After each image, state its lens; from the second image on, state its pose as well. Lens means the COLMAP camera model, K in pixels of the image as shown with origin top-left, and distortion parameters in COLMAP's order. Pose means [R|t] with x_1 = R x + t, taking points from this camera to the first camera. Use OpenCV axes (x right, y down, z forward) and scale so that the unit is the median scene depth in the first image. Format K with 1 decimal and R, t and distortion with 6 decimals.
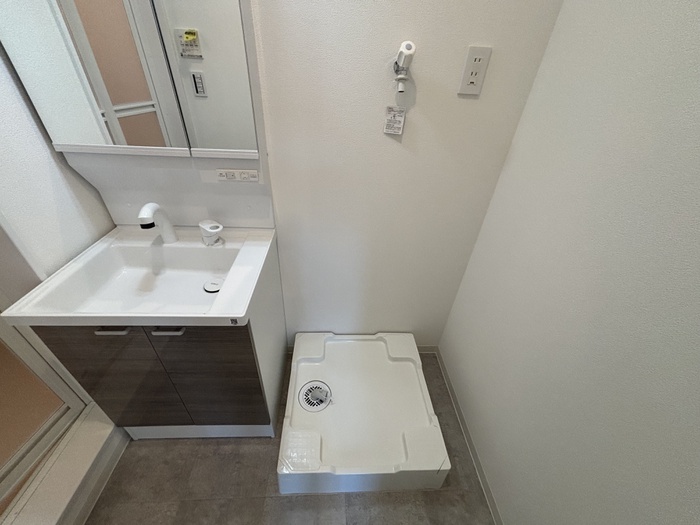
lens RADIAL K [[283.3, 0, 350.0], [0, 283.3, 262.5], [0, 0, 1]] dist [-0.000875, -0.000203]
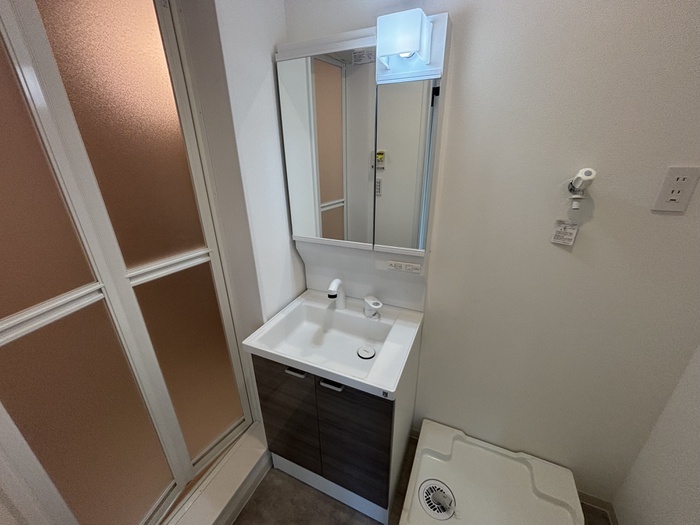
lens RADIAL K [[280.7, 0, 350.0], [0, 280.7, 262.5], [0, 0, 1]] dist [0.003563, 0.000393]
pose [[0.890824, 0.106784, -0.441621, -0.065195], [-0.208812, 0.959479, -0.189206, -0.044300], [0.403521, 0.260764, 0.877025, -0.148623]]
